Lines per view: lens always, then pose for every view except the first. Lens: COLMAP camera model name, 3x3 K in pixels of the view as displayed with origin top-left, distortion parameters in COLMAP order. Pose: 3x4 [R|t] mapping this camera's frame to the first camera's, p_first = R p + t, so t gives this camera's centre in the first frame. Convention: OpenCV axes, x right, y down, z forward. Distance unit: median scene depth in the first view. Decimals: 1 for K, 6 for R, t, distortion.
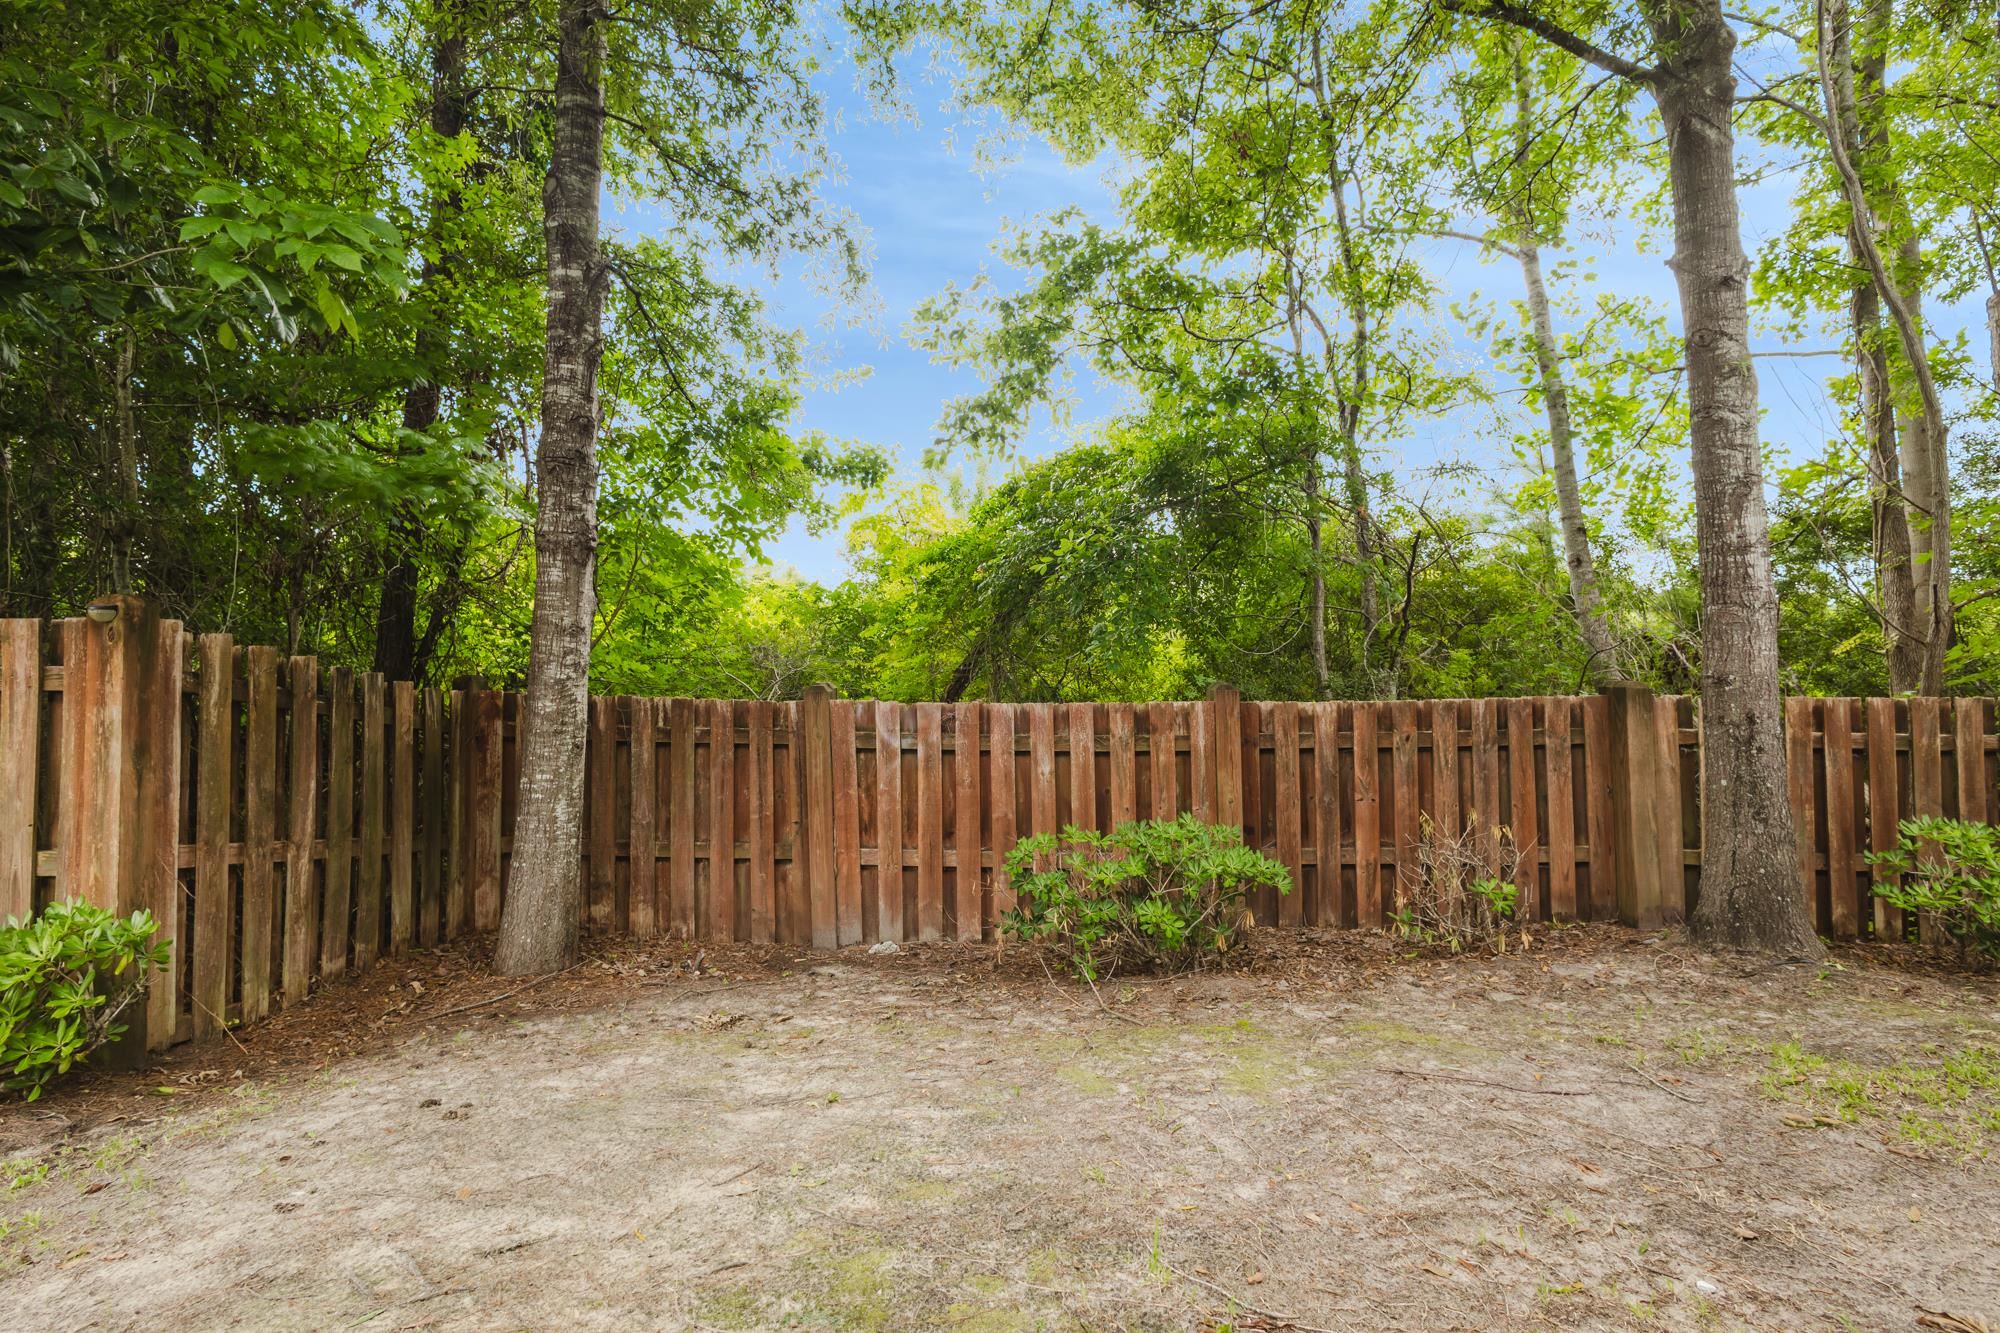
lens RADIAL K [[926.8, 0, 992.0], [0, 926.8, 645.2], [0, 0, 1]] dist [0.012026, -0.000902]
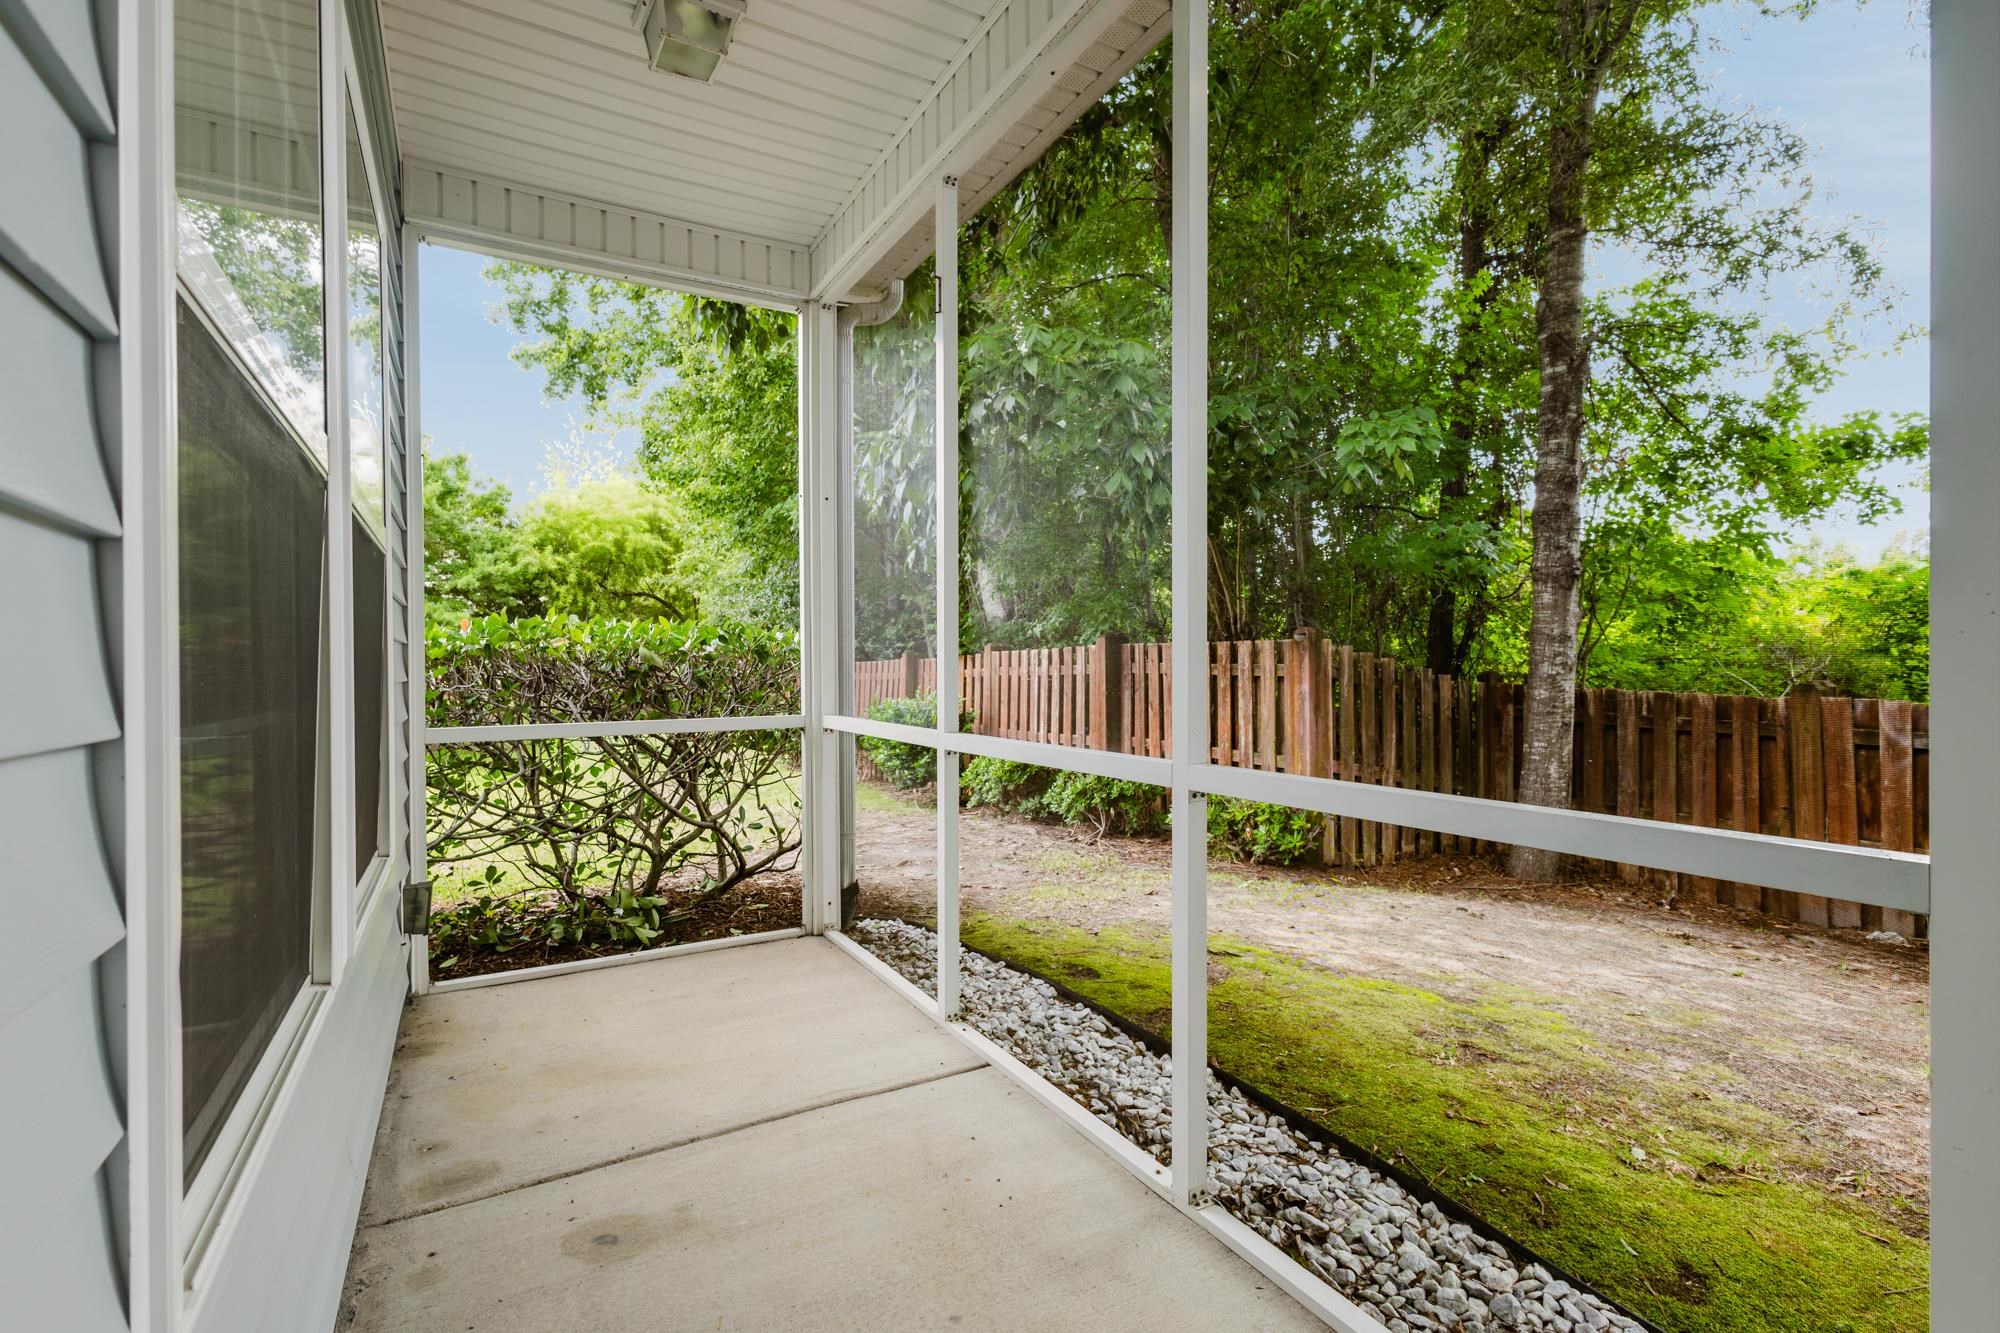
lens RADIAL K [[926.8, 0, 992.0], [0, 926.8, 645.2], [0, 0, 1]] dist [0.012026, -0.000902]
pose [[0.521624, -0.016608, -0.853014, 0.258977], [0.015415, 0.999831, -0.010041, -0.004888], [0.853036, -0.007911, 0.521792, -0.392845]]
